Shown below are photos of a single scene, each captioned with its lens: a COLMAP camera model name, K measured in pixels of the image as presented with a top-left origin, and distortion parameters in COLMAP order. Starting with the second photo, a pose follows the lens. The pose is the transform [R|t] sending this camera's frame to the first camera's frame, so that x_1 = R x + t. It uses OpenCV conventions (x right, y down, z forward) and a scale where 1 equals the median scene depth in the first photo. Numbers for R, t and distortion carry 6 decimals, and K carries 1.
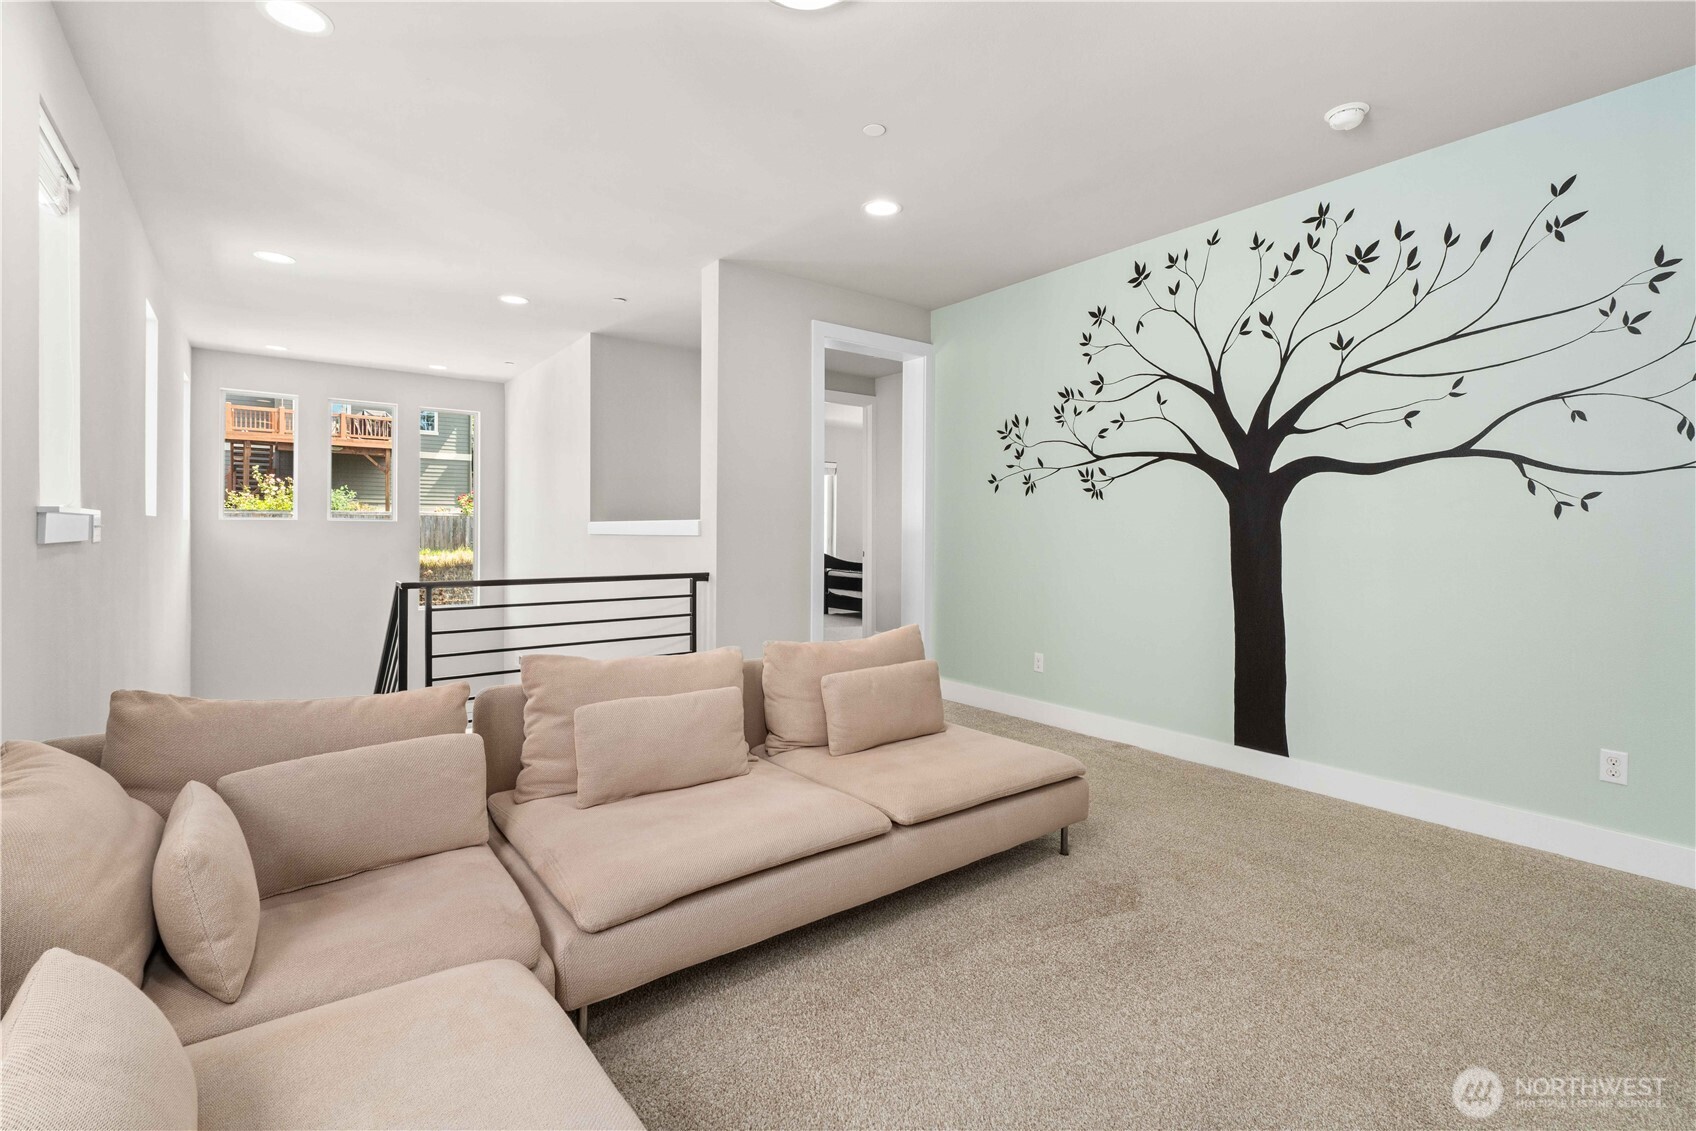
lens RADIAL K [[769.4, 0, 849.5], [0, 769.4, 527.6], [0, 0, 1]] dist [0.000081, 0.000118]
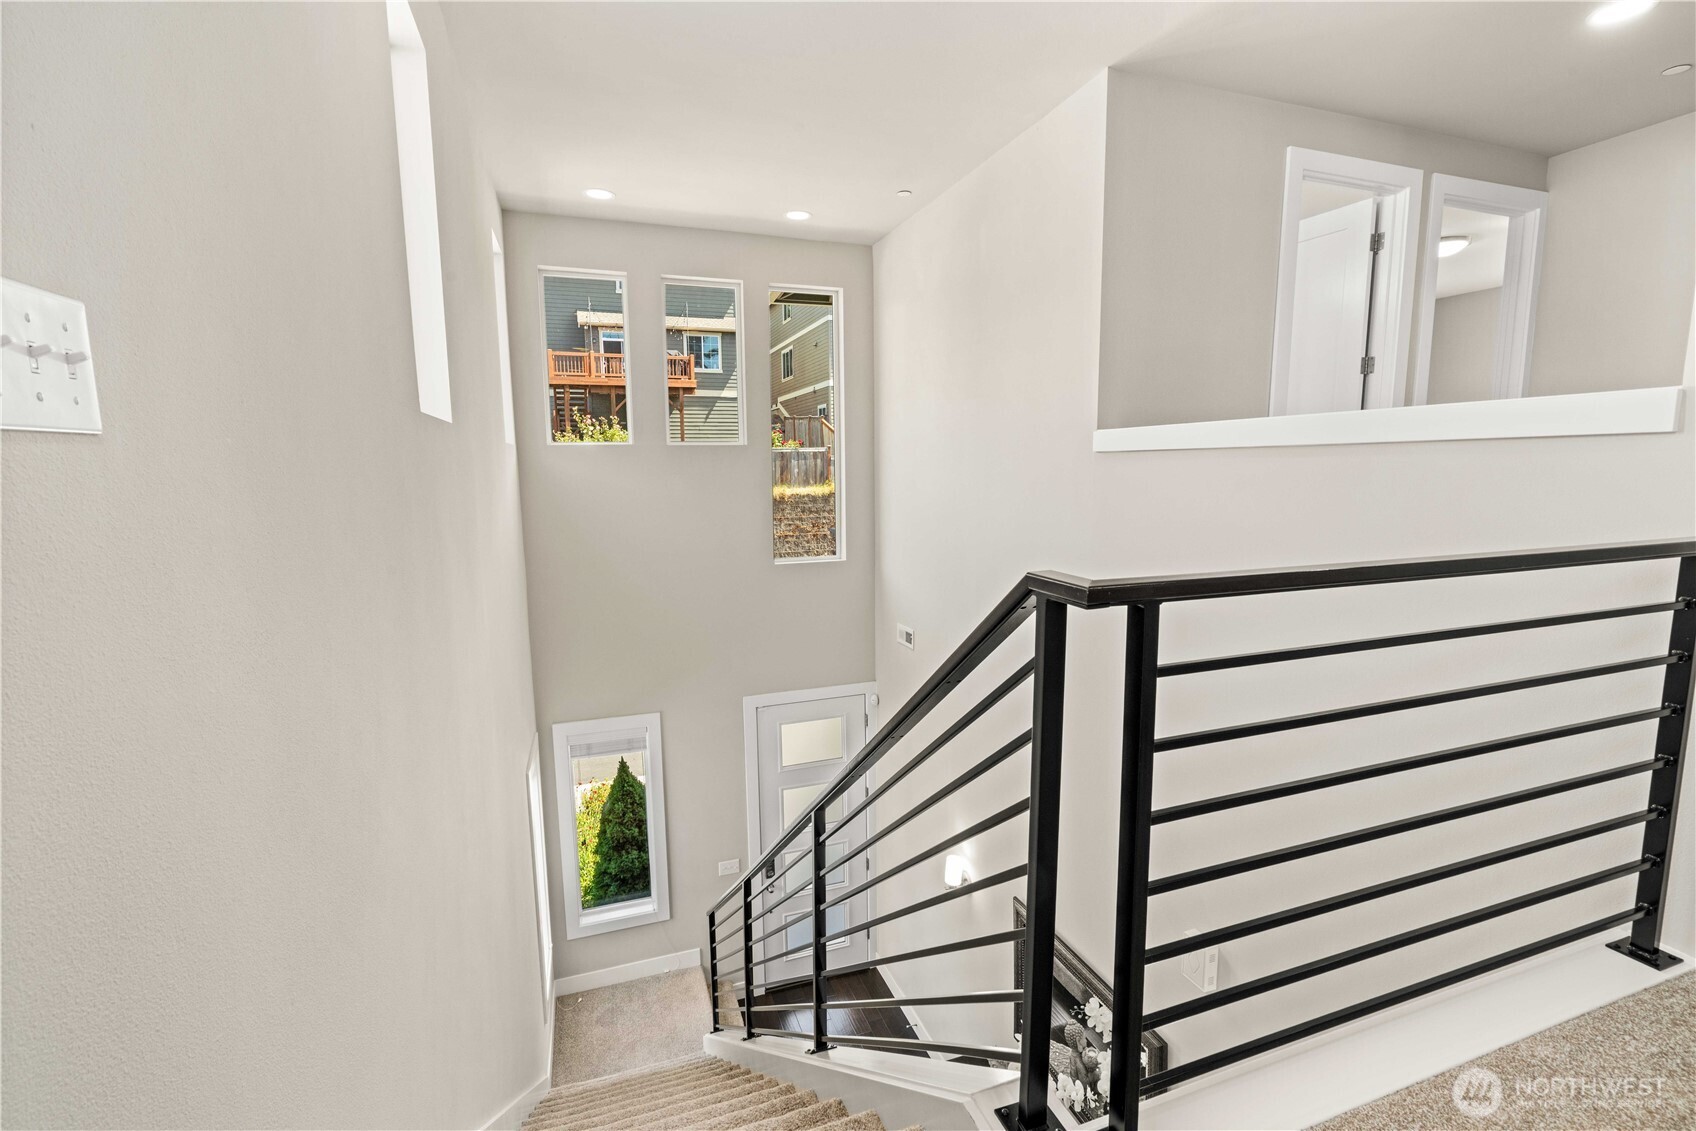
lens RADIAL K [[771.5, 0, 848.0], [0, 771.5, 565.5], [0, 0, 1]] dist [-0.000927, -0.000006]
pose [[0.949008, 0.026173, -0.314164, -0.080410], [0.015407, 0.991506, 0.129144, 0.003781], [0.314876, -0.127399, 0.940544, 0.098582]]
